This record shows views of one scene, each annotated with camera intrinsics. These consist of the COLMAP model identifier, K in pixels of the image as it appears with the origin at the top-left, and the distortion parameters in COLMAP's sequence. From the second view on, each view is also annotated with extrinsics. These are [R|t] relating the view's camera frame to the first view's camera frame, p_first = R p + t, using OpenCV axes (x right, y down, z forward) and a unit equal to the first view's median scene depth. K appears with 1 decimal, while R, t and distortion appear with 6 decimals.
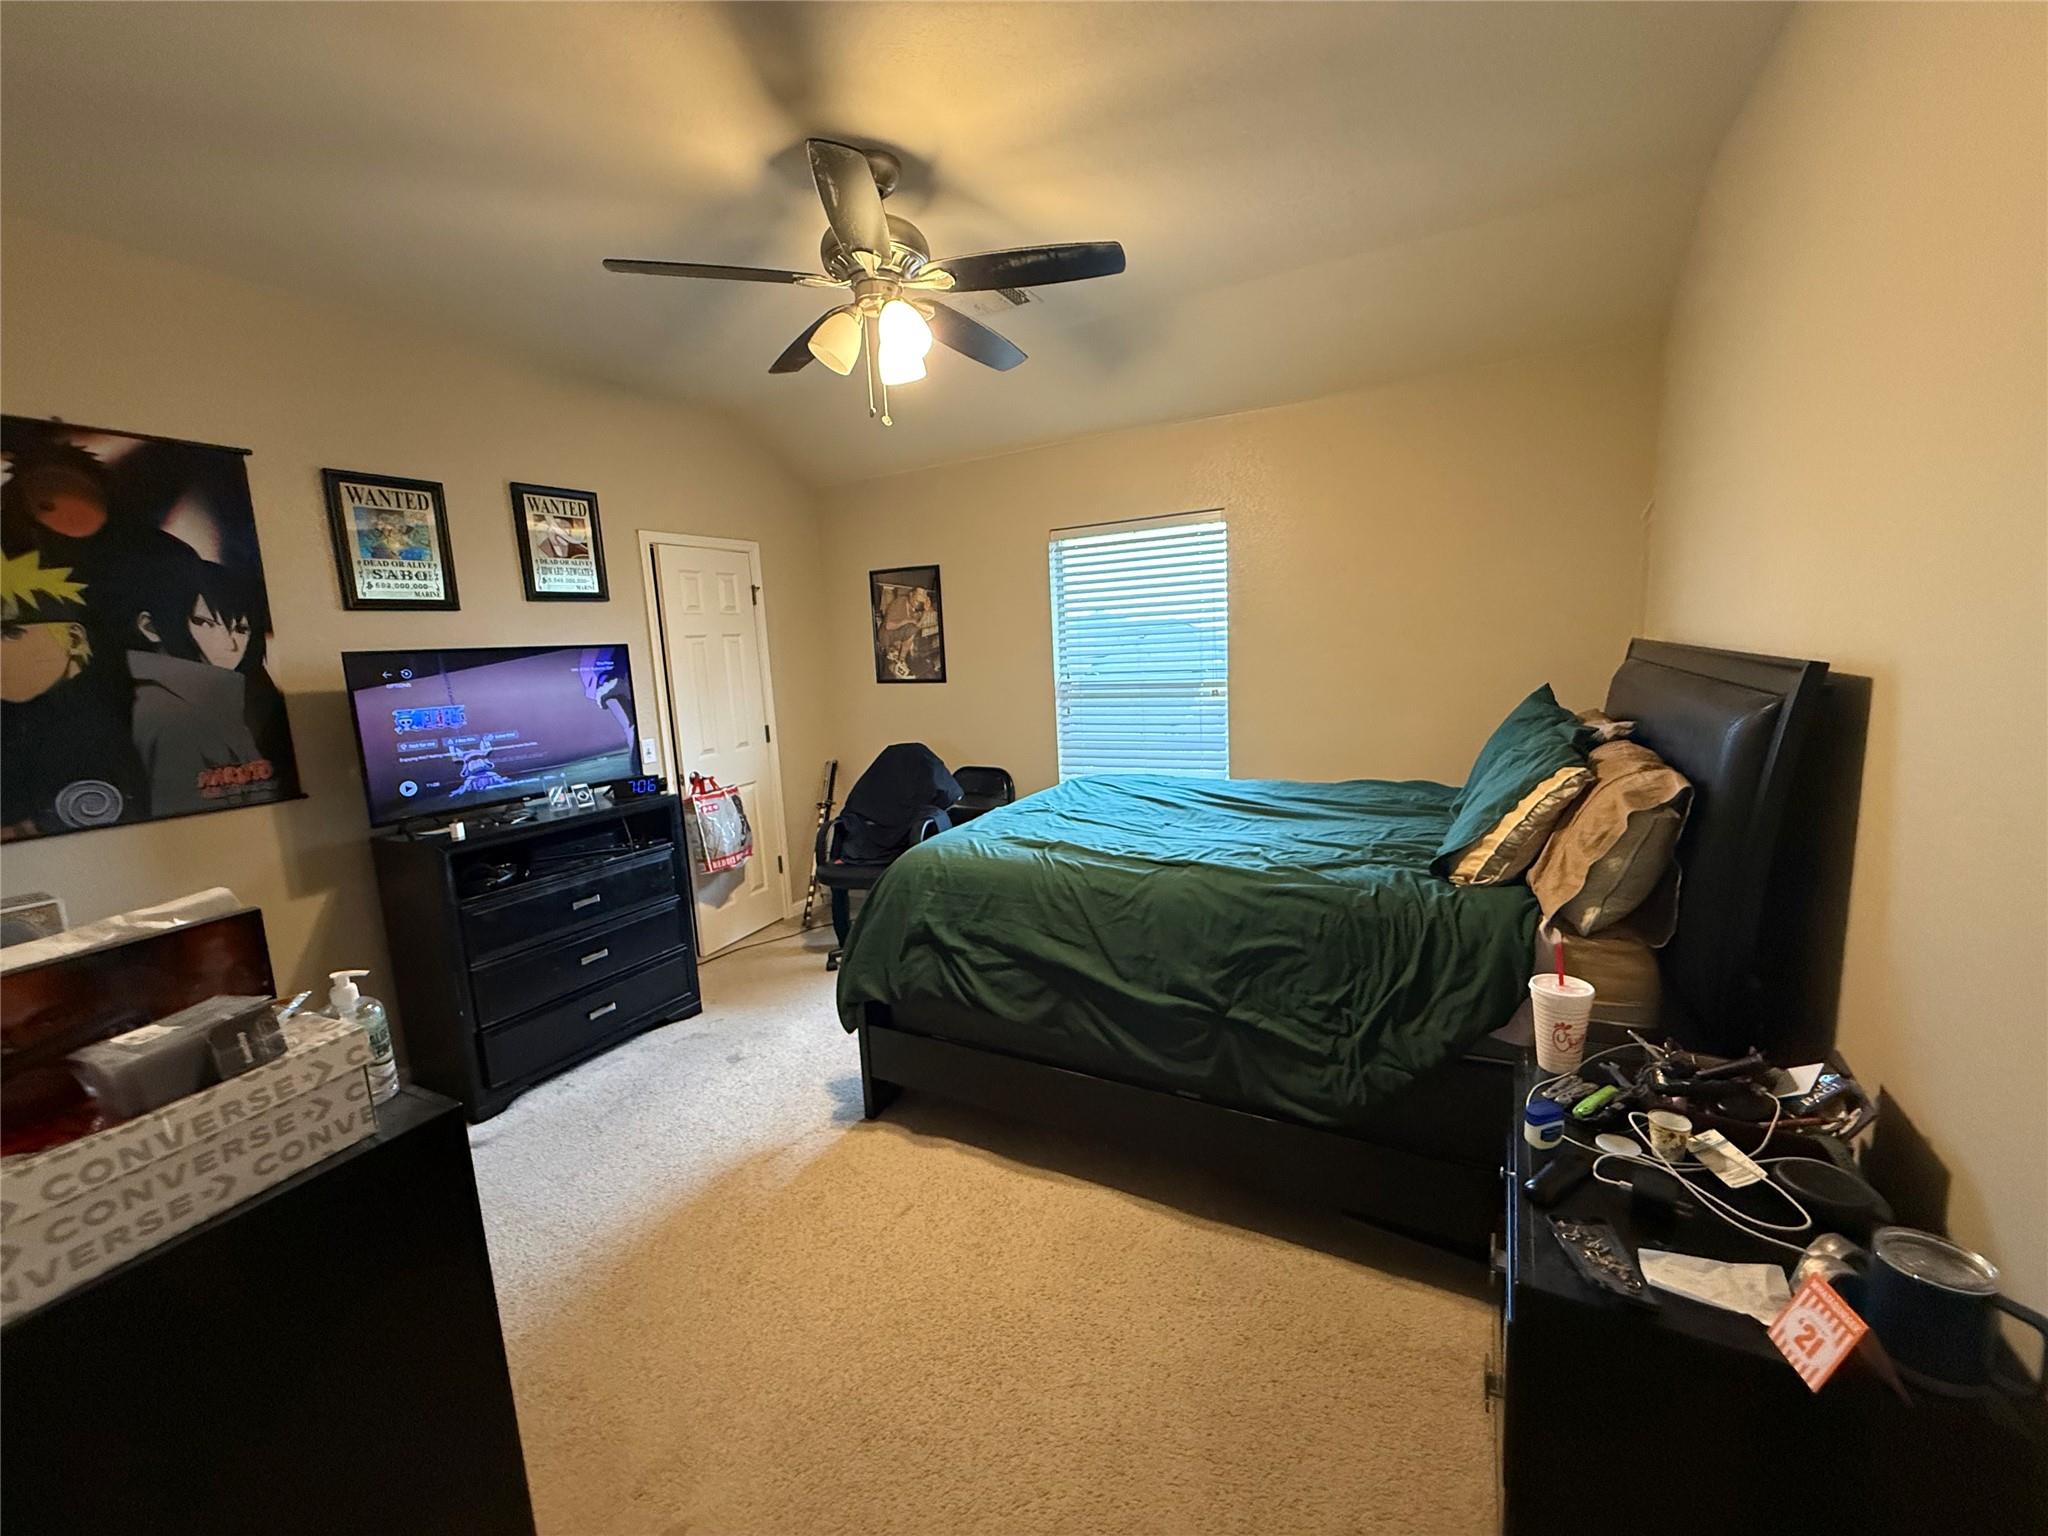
lens RADIAL K [[818.3, 0, 1027.4], [0, 818.3, 766.4], [0, 0, 1]] dist [0.002285, -0.000501]
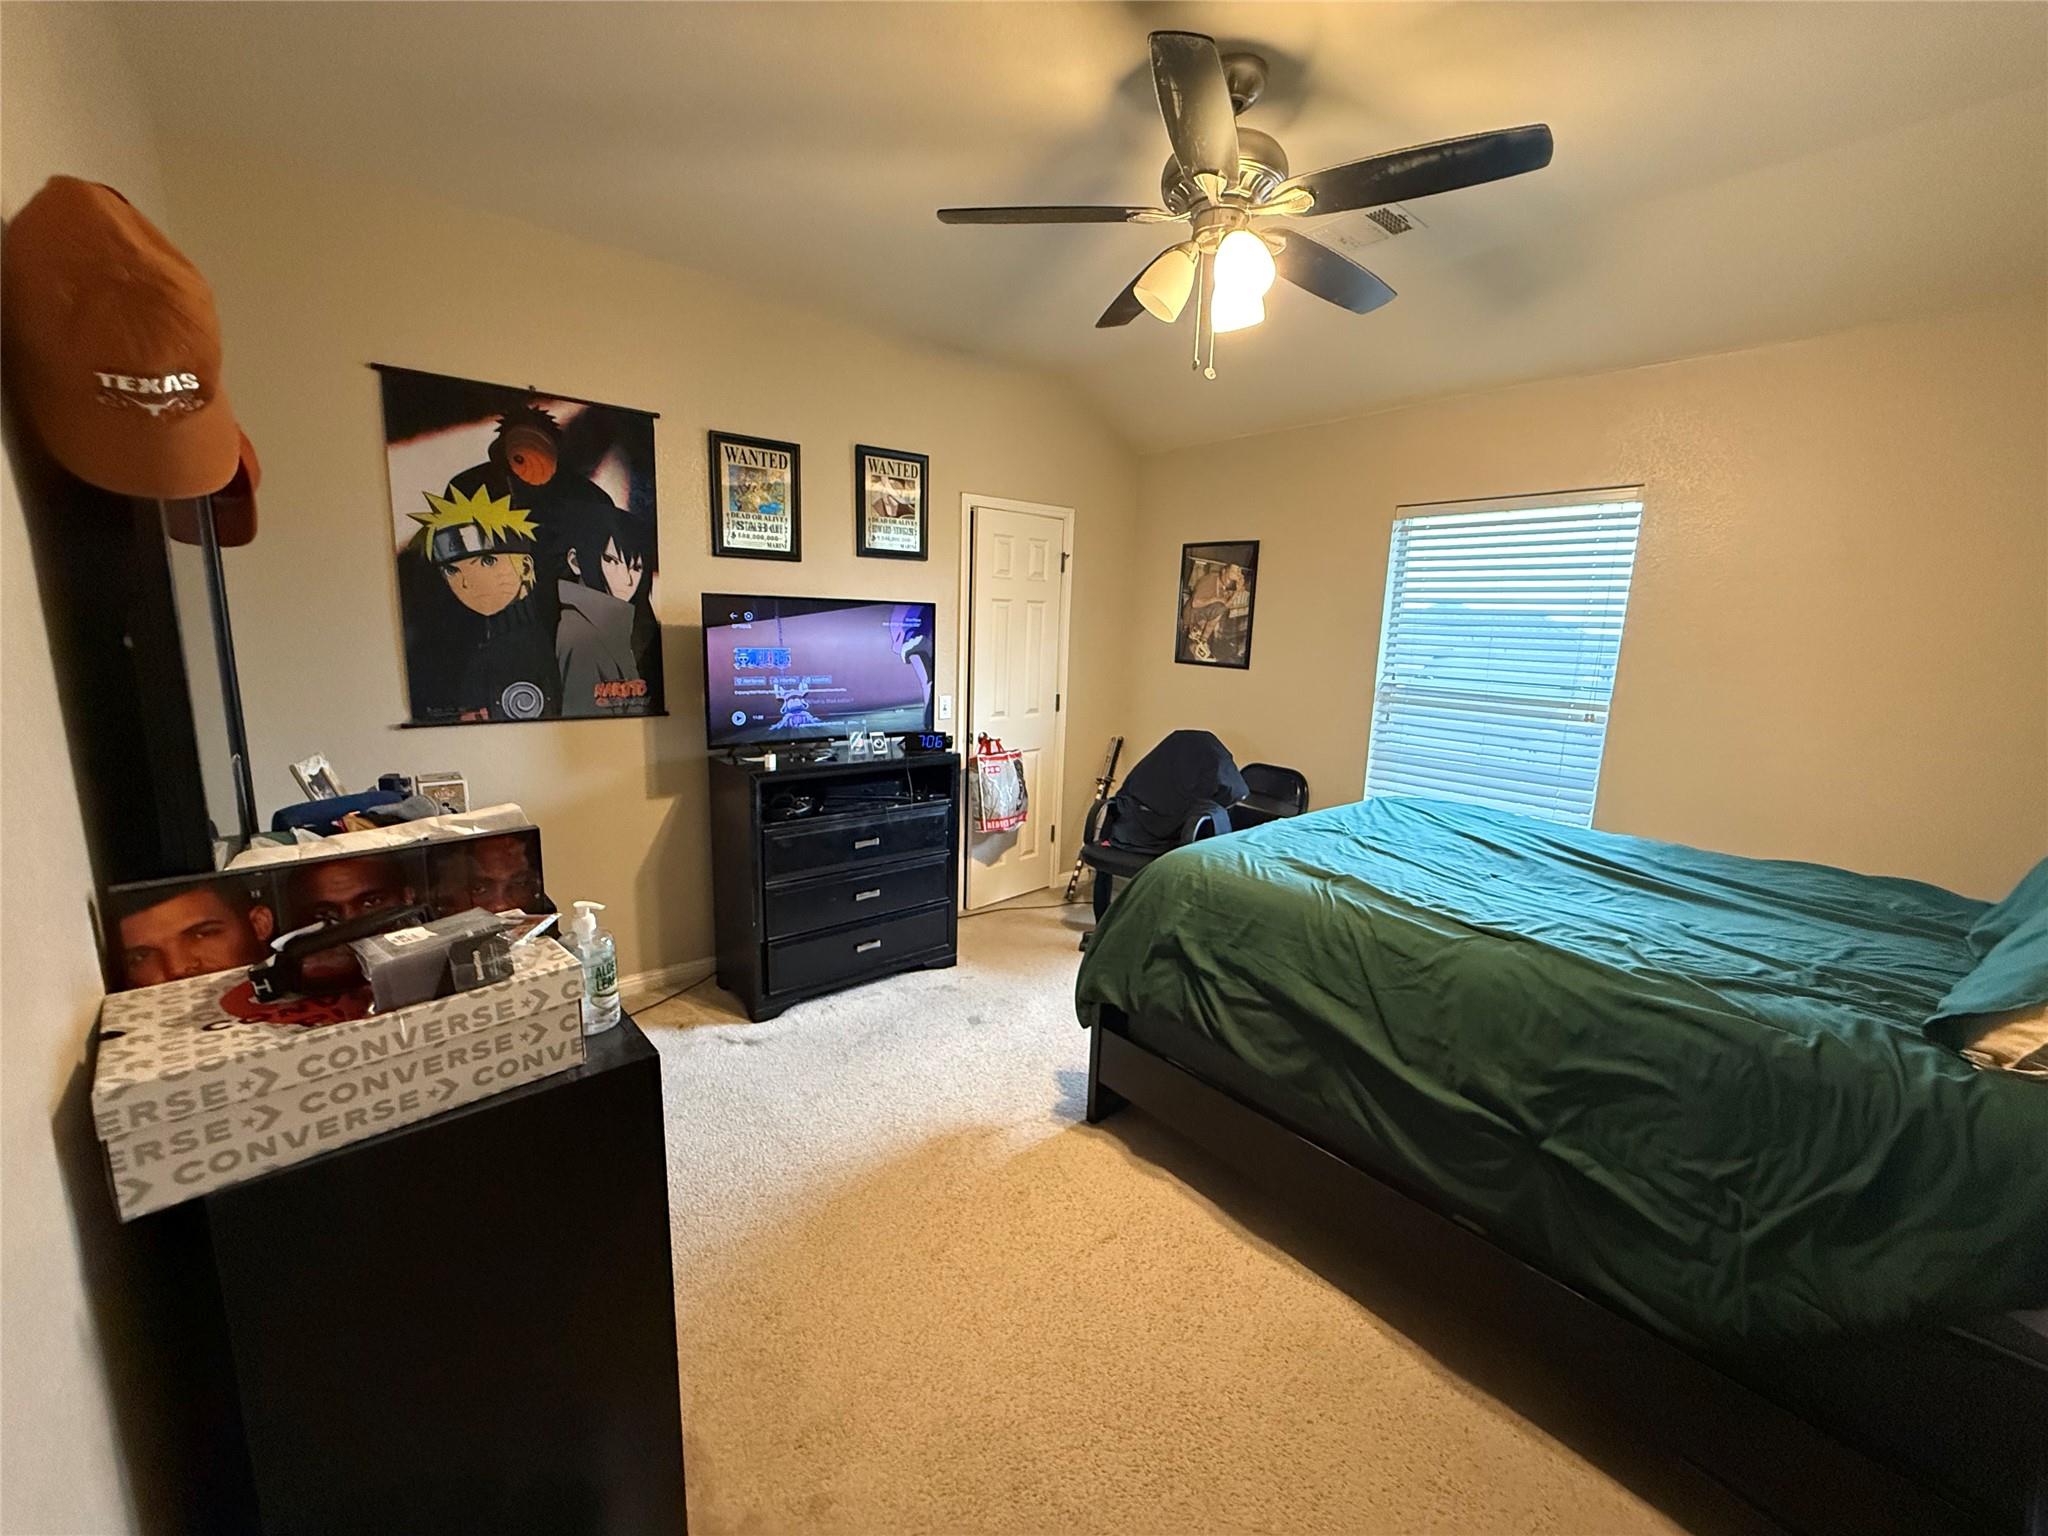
lens RADIAL K [[818.3, 0, 1025.0], [0, 818.3, 764.0], [0, 0, 1]] dist [0.002285, -0.000501]
pose [[0.924986, 0.143023, -0.352059, 0.013475], [-0.132832, 0.989717, 0.053071, -0.024311], [0.356029, -0.002325, 0.934472, 0.096581]]
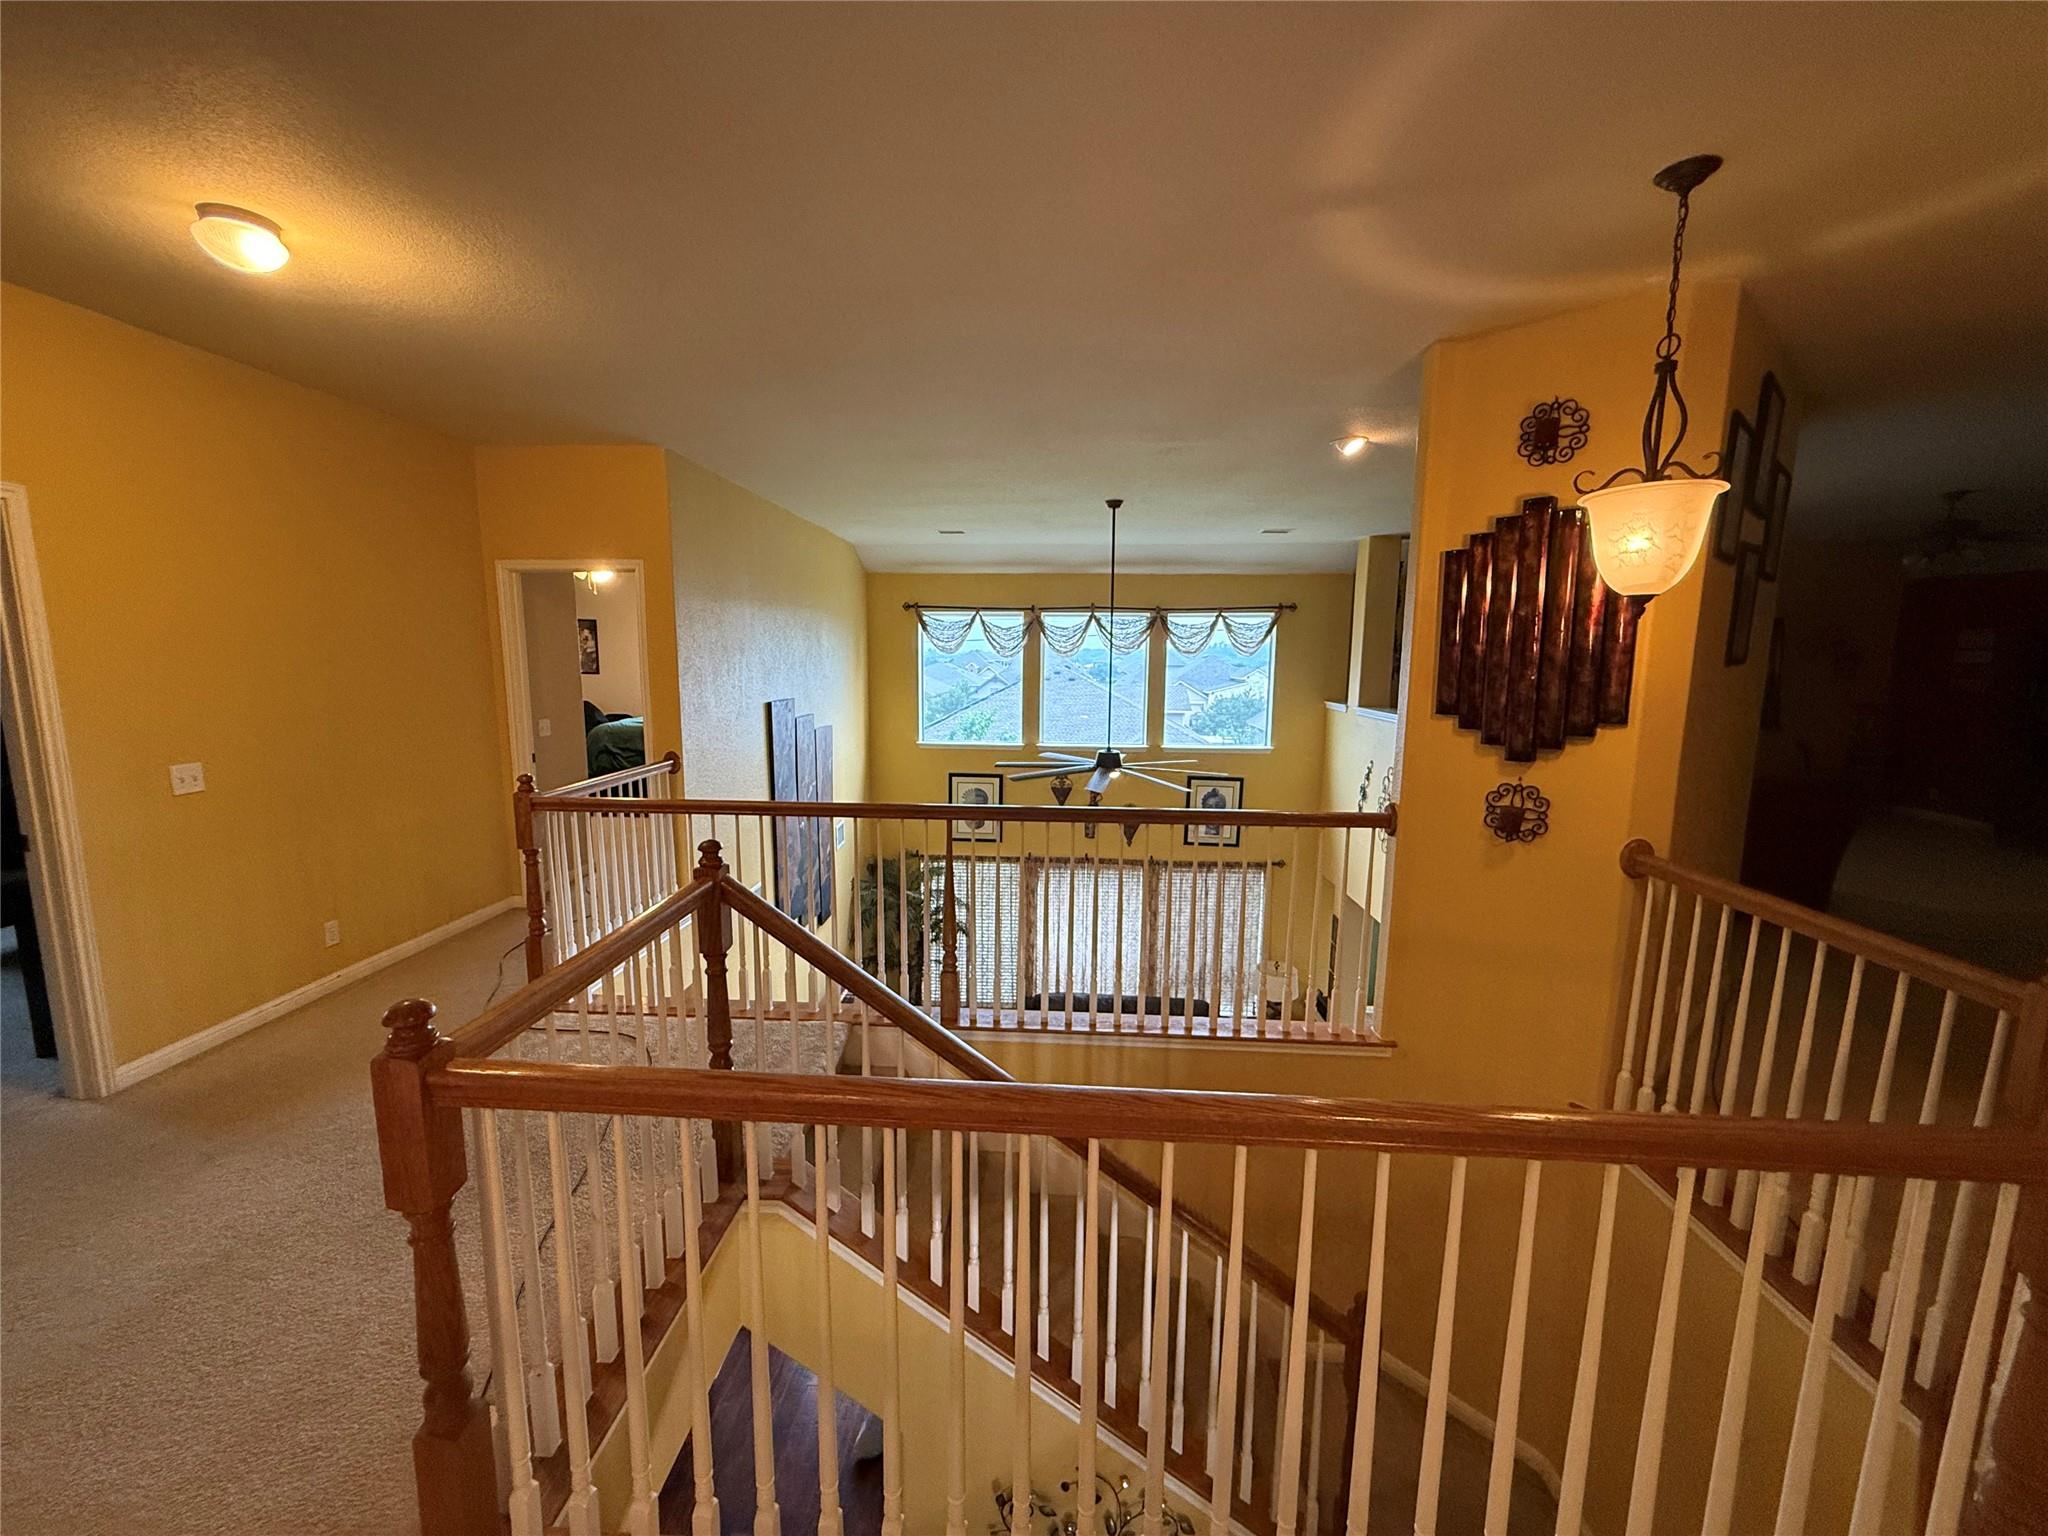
lens RADIAL K [[818.3, 0, 1021.9], [0, 818.3, 773.1], [0, 0, 1]] dist [0.002285, -0.000501]
pose [[0.907738, -0.003538, 0.419523, 0.007276], [0.009553, 0.999880, -0.012236, 0.363633], [-0.419429, 0.015114, 0.907662, -2.636956]]
